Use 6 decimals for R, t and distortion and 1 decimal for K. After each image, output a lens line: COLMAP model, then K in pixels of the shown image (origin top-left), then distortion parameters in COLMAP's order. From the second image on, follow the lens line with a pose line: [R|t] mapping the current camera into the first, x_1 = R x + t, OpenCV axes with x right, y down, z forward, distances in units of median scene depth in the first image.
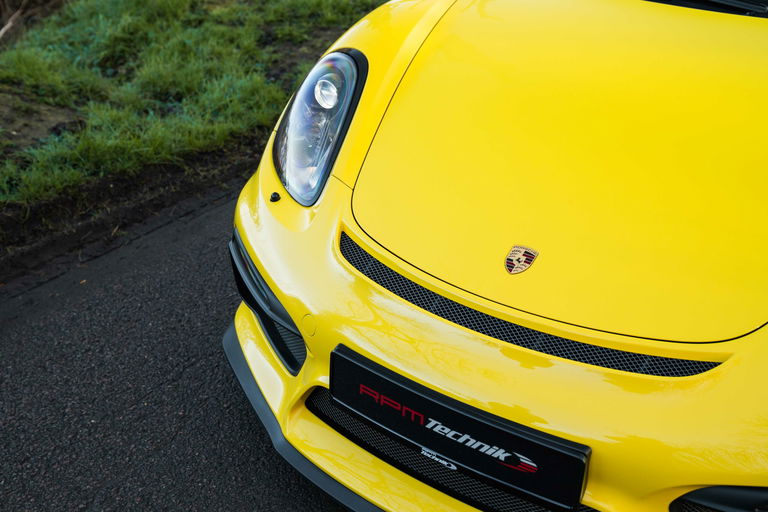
lens RADIAL K [[974.9, 0, 381.5], [0, 974.9, 256.1], [0, 0, 1]] dist [0.114163, 0.000000]
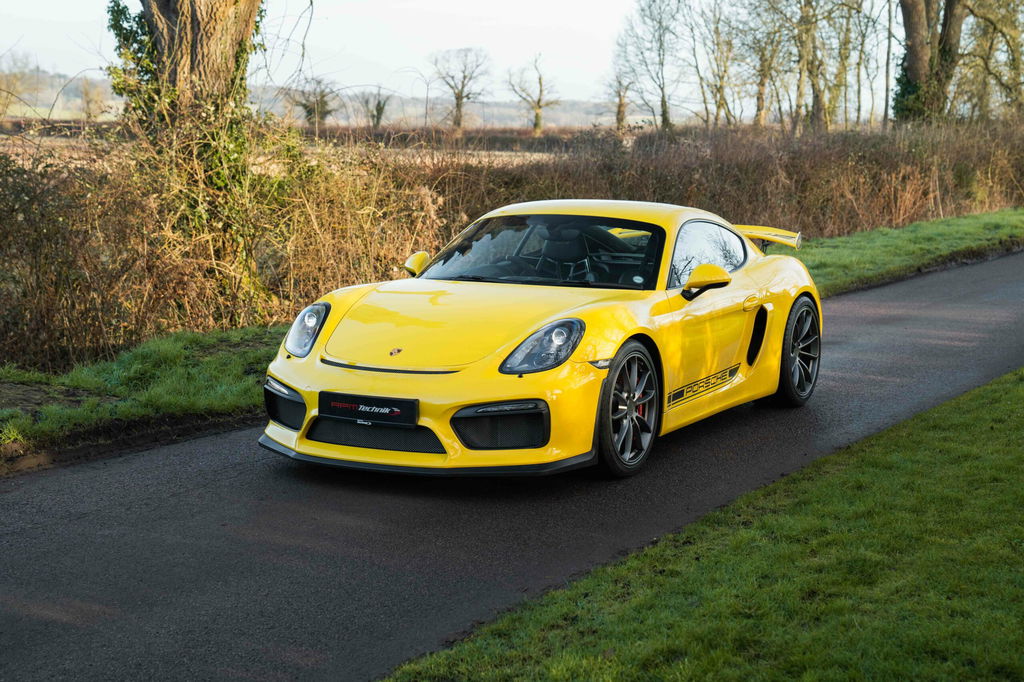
lens RADIAL K [[1693.8, 0, 513.6], [0, 1693.8, 340.9], [0, 0, 1]] dist [0.158610, 0.000000]
pose [[0.993653, -0.024308, 0.109829, -0.024517], [0.064041, 0.924941, -0.374677, 1.243768], [-0.092478, 0.379332, 0.920627, -2.317665]]
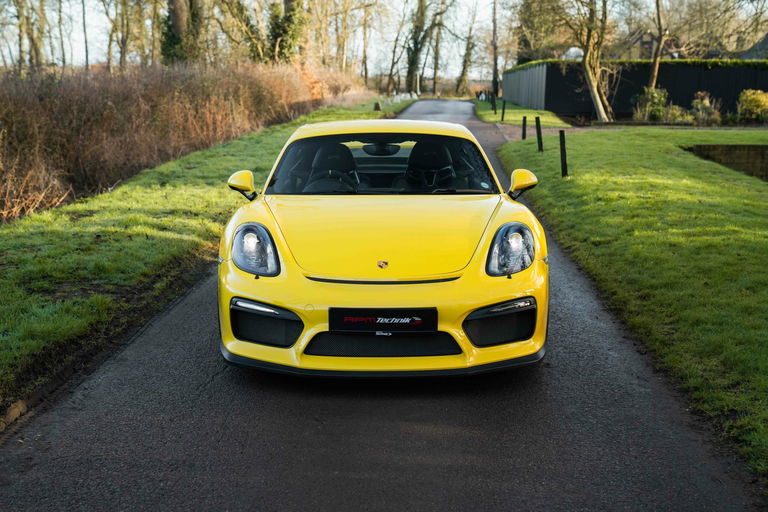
lens RADIAL K [[1197.6, 0, 383.3], [0, 1197.6, 256.2], [0, 0, 1]] dist [0.006038, 0.000000]
pose [[0.827565, -0.101920, 0.552041, -1.271735], [0.288159, 0.921063, -0.261929, 0.643525], [-0.481769, 0.375839, 0.791609, -1.216771]]
